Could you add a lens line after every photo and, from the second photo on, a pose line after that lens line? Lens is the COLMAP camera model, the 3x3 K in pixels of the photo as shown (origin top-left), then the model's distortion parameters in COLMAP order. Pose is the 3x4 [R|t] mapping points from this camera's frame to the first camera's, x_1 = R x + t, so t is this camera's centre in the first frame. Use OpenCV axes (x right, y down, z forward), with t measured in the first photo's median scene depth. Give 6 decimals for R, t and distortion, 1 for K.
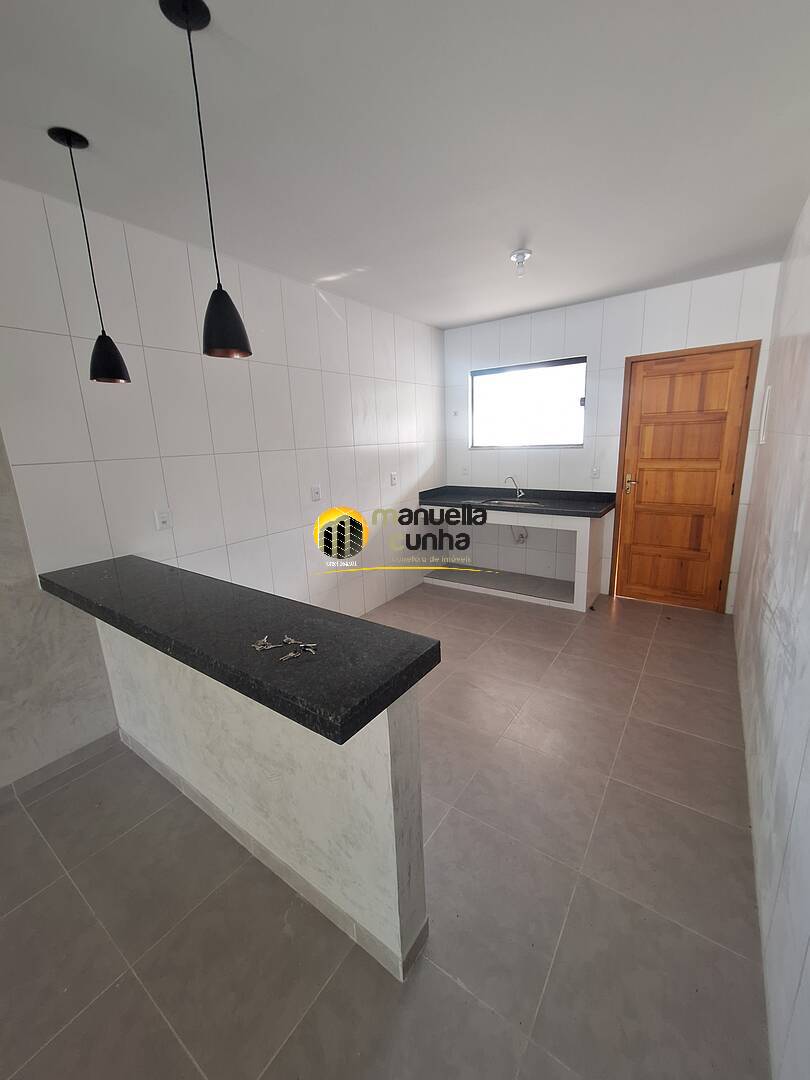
lens RADIAL K [[431.5, 0, 407.7], [0, 431.5, 536.4], [0, 0, 1]] dist [0.003720, -0.000533]
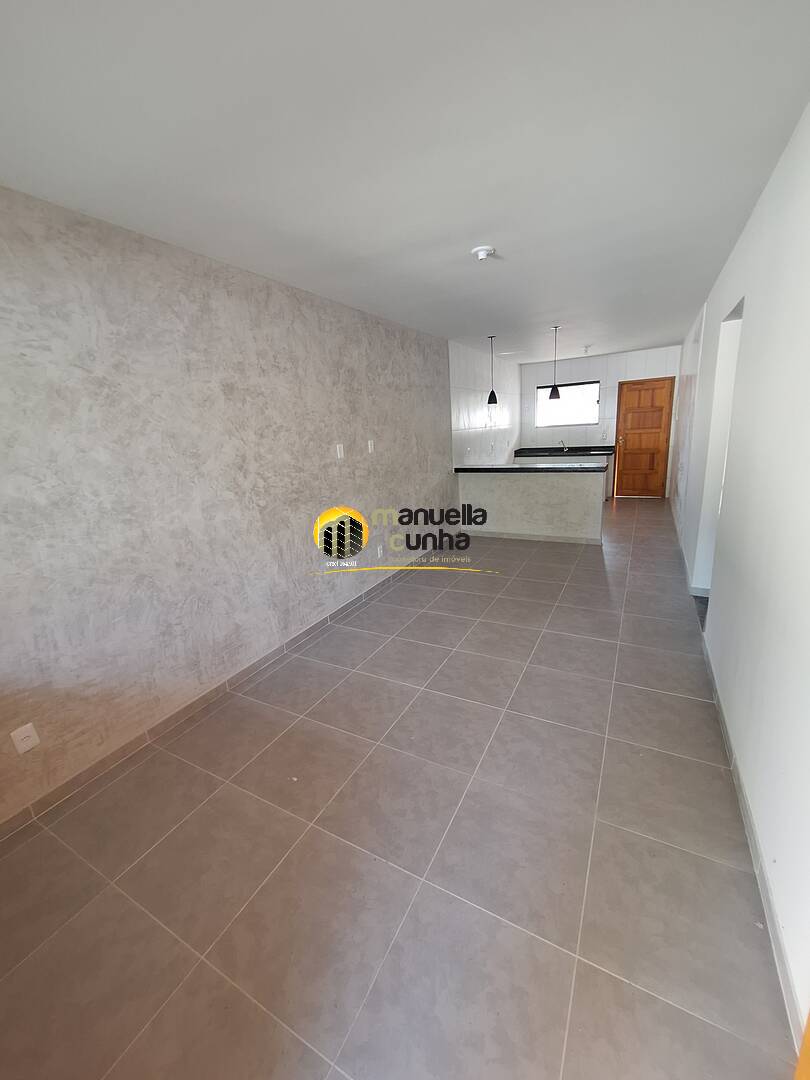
lens RADIAL K [[431.5, 0, 404.6], [0, 431.5, 536.0], [0, 0, 1]] dist [0.003720, -0.000533]
pose [[0.993800, -0.050510, 0.099048, -0.828664], [0.048729, 0.998605, 0.020322, 0.266103], [-0.099937, -0.015369, 0.994875, -1.078277]]
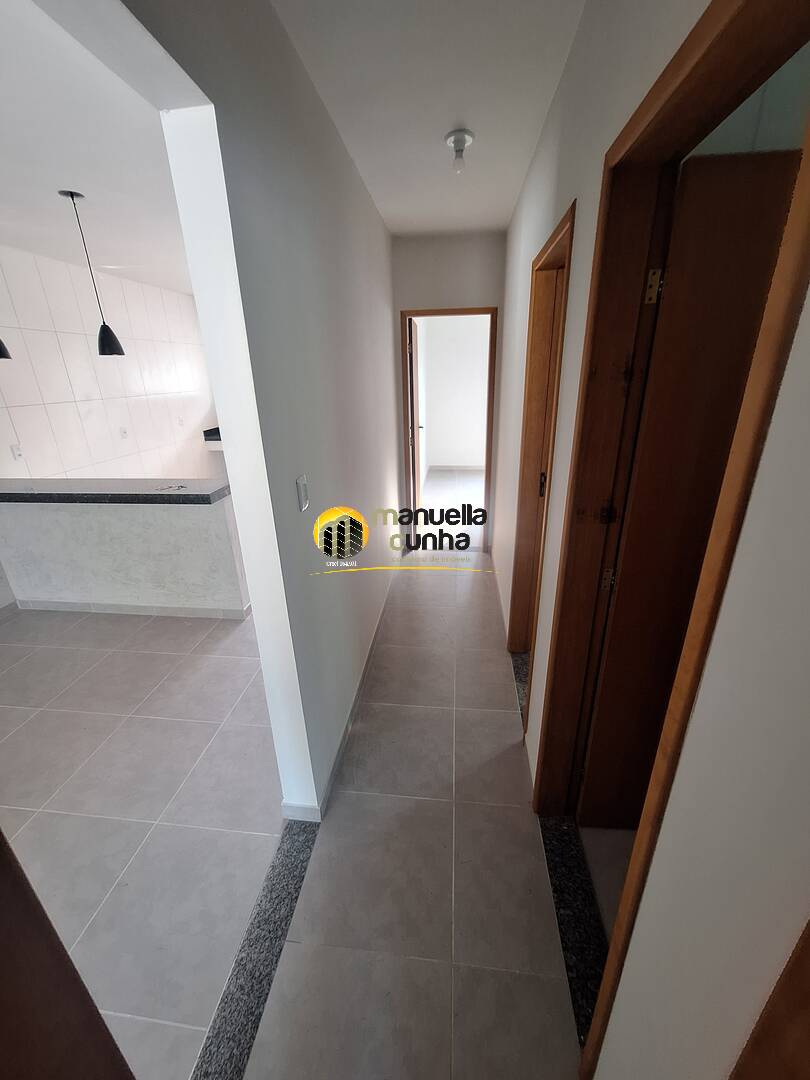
lens RADIAL K [[431.5, 0, 403.3], [0, 431.5, 537.4], [0, 0, 1]] dist [0.003720, -0.000533]
pose [[0.882741, -0.156485, 0.443037, -0.084979], [0.099854, 0.983851, 0.148551, 0.099137], [-0.459128, -0.086893, 0.884110, -0.565150]]
